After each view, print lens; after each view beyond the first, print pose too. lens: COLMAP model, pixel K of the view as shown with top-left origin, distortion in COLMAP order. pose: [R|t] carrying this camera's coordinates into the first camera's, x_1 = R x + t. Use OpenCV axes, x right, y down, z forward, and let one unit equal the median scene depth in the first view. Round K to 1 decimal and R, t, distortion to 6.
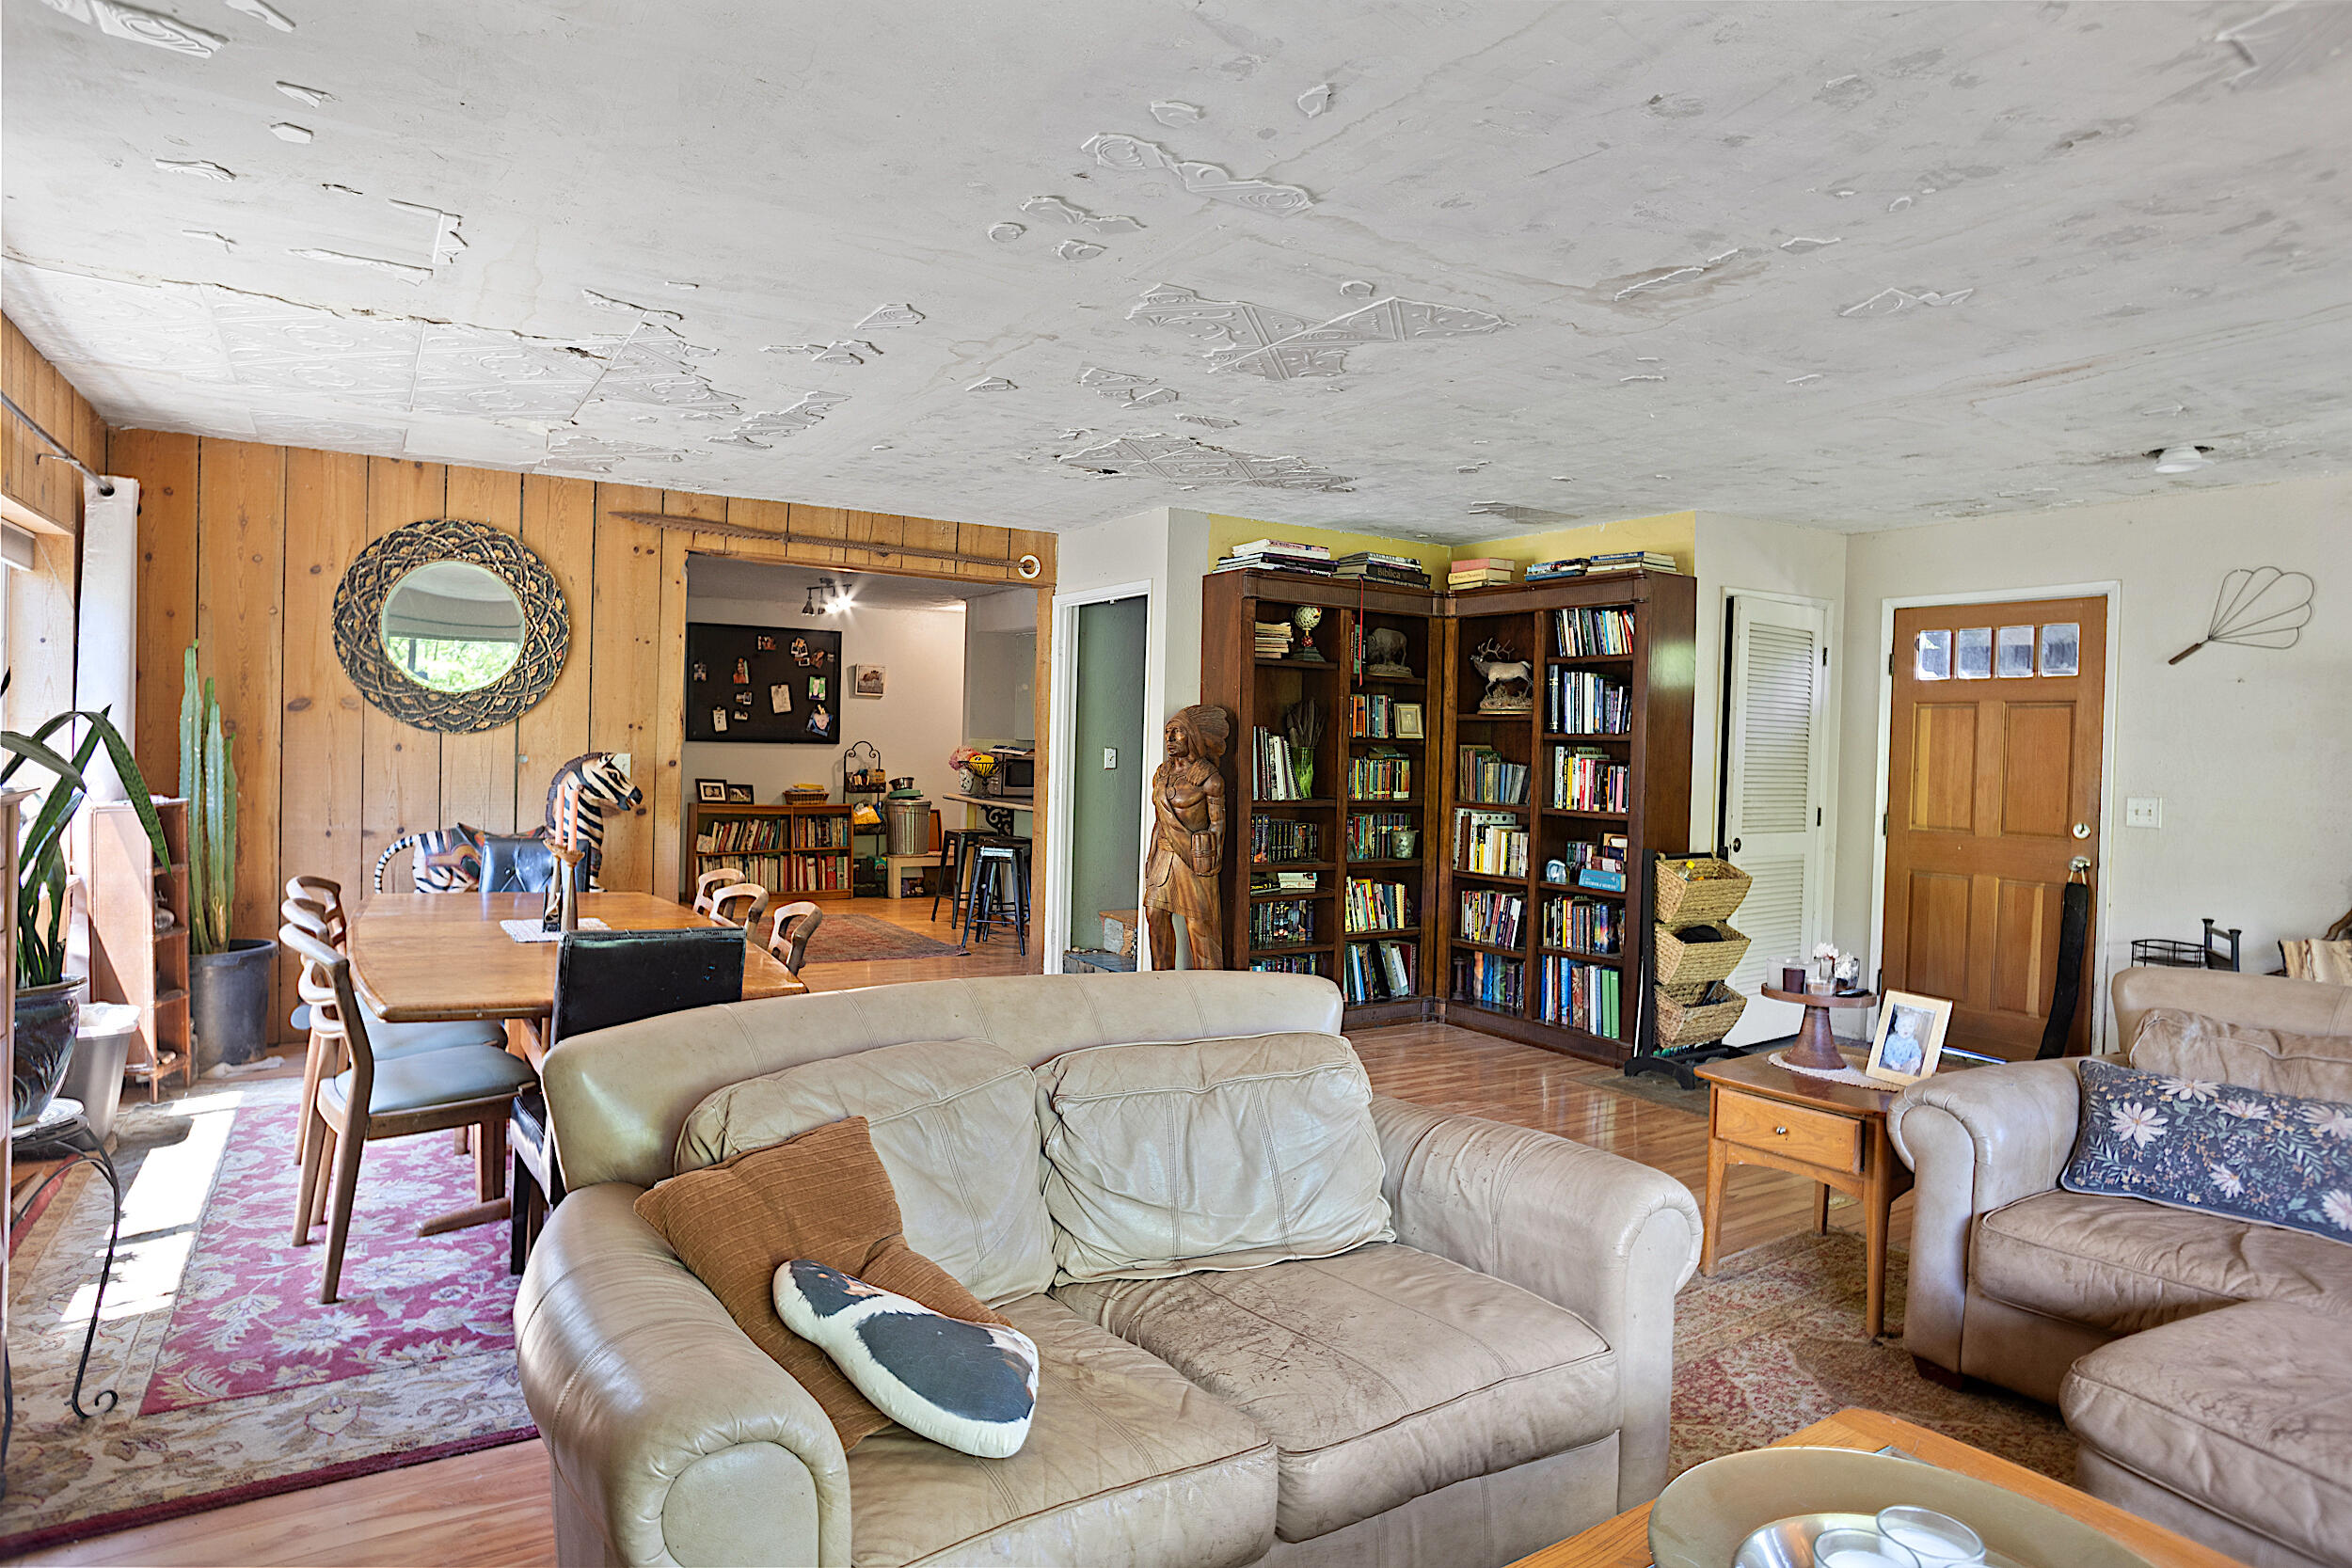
lens RADIAL K [[1347.9, 0, 1180.0], [0, 1347.9, 773.1], [0, 0, 1]] dist [-0.016379, 0.003500]
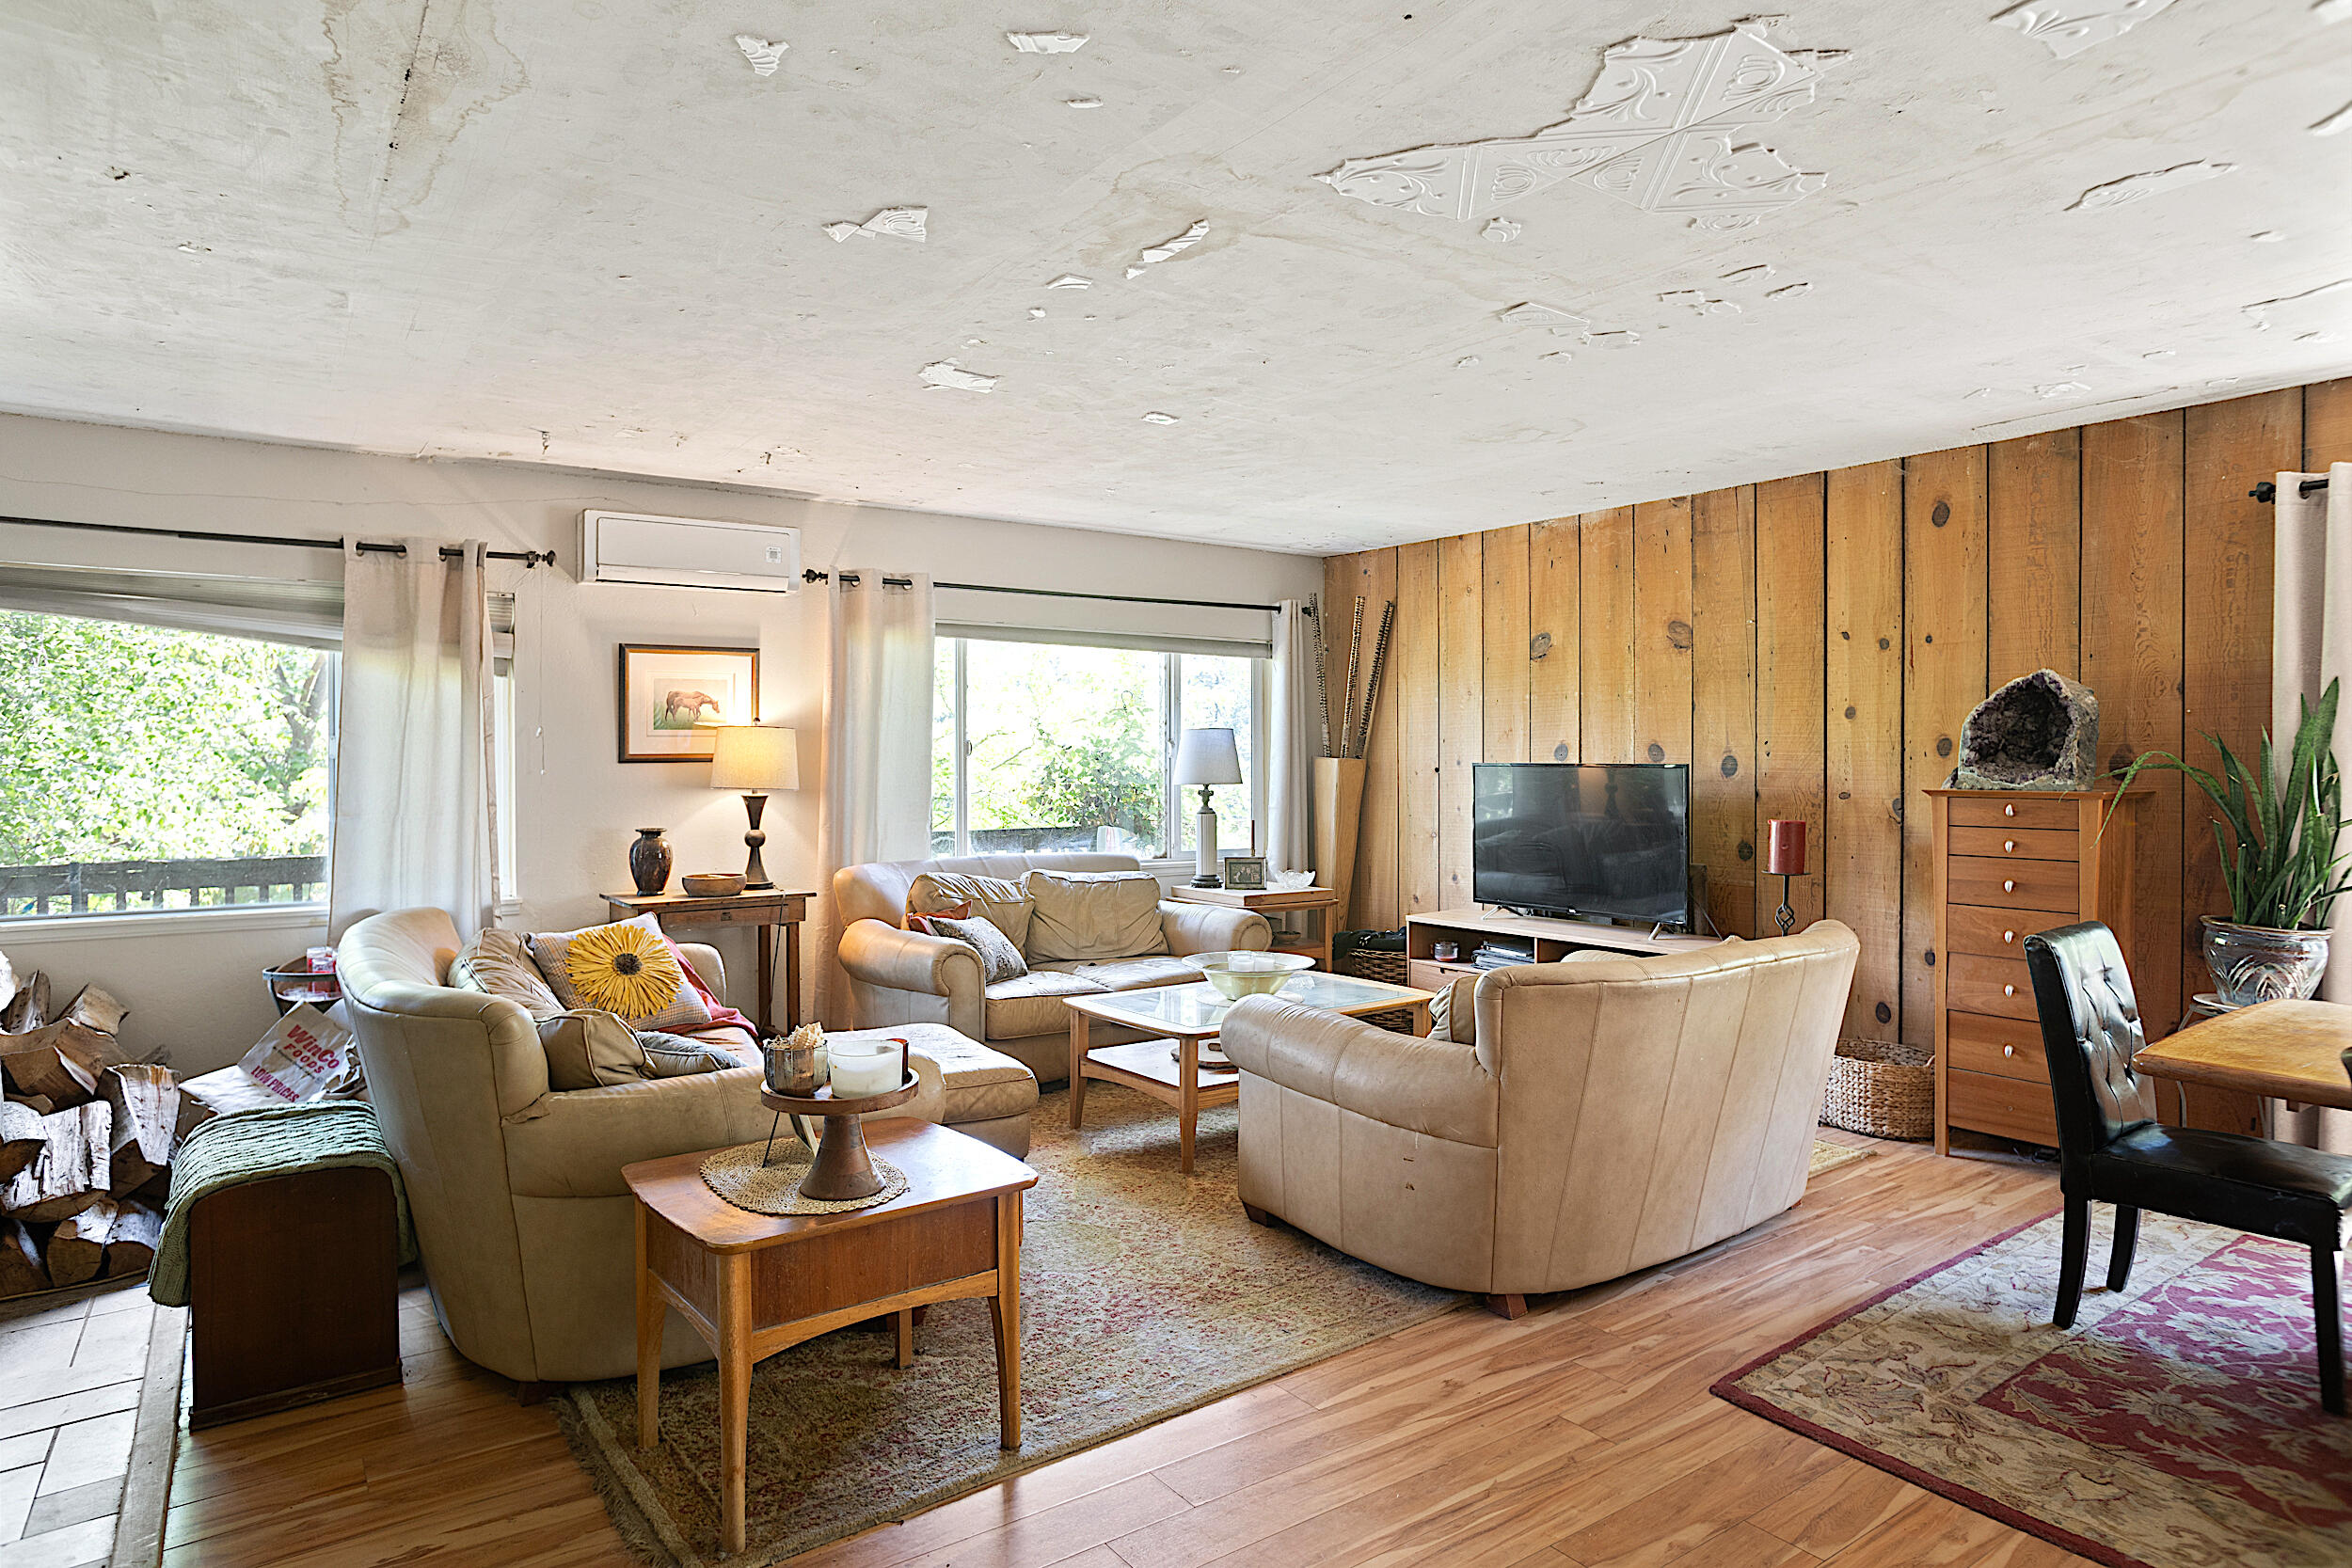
lens RADIAL K [[1347.9, 0, 1169.9], [0, 1347.9, 766.9], [0, 0, 1]] dist [-0.016379, 0.003500]
pose [[-0.997955, -0.027083, -0.057899, 0.209800], [-0.028542, 0.999292, 0.024529, -0.012942], [0.057194, 0.026131, -0.998021, 1.012055]]
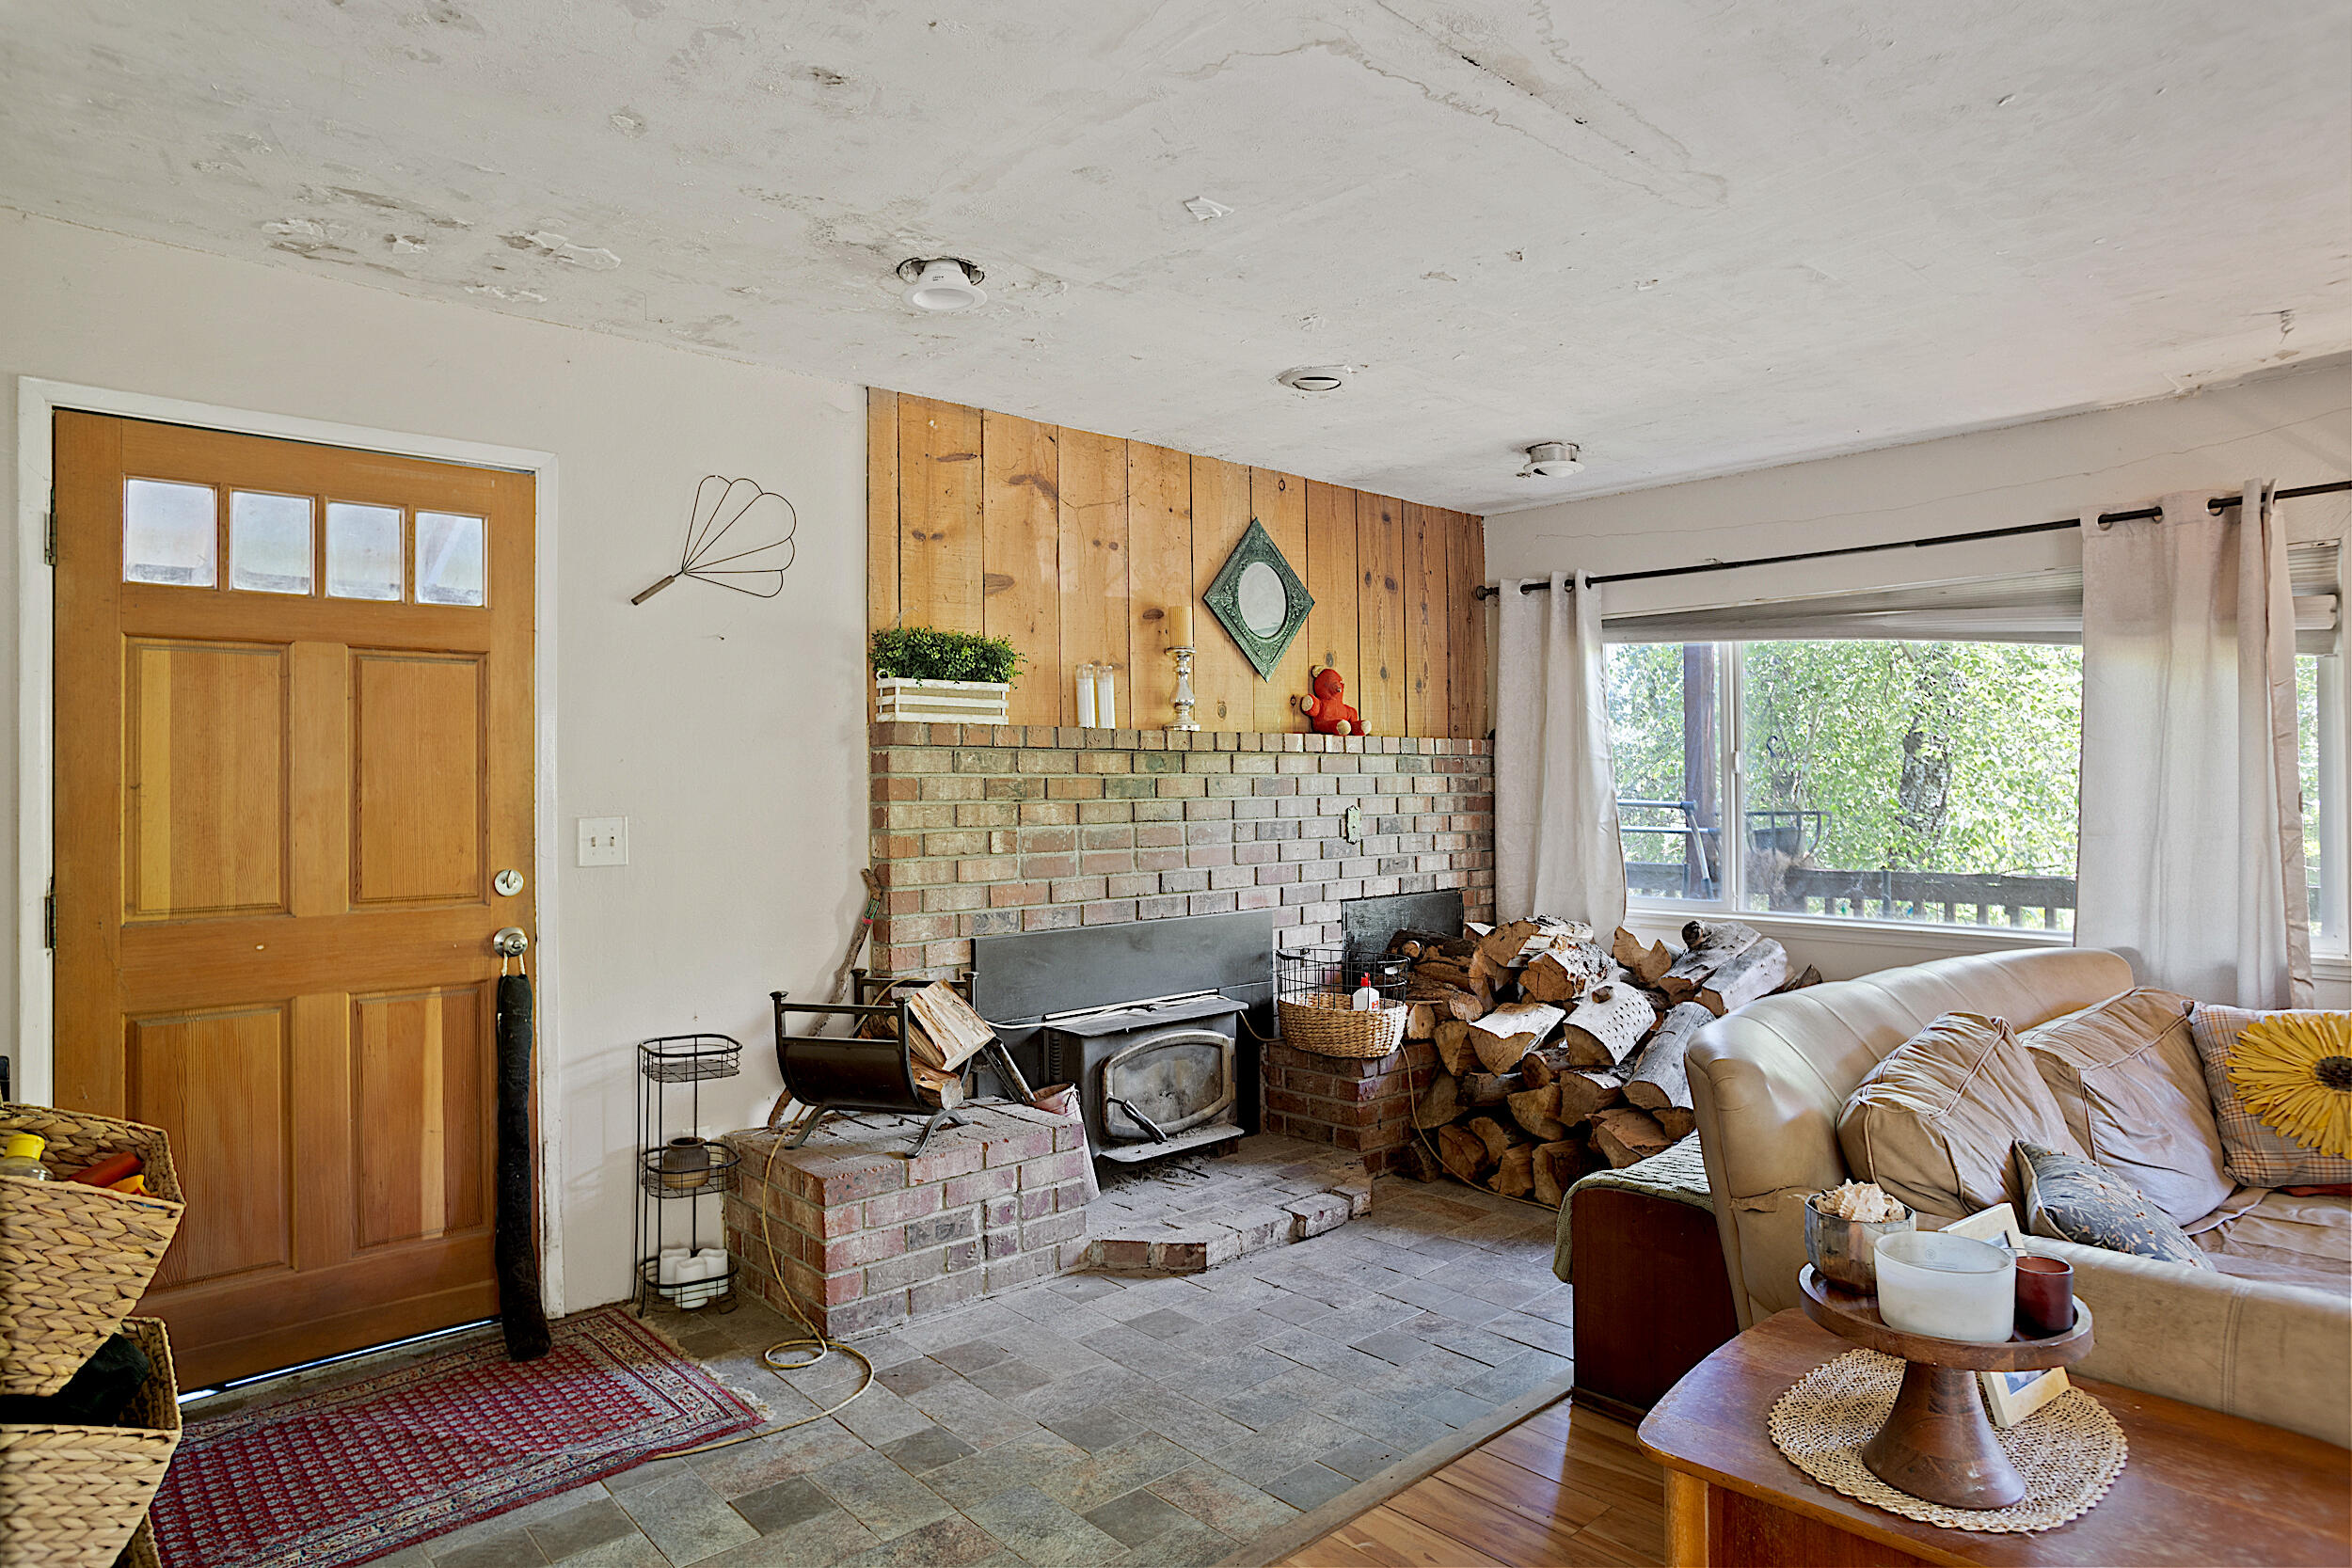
lens RADIAL K [[1347.9, 0, 1170.2], [0, 1347.9, 787.2], [0, 0, 1]] dist [-0.016379, 0.003500]
pose [[-0.167257, -0.031704, 0.985403, 0.062300], [0.023618, 0.999067, 0.036152, -0.010850], [-0.985630, 0.029320, -0.166352, 0.774101]]
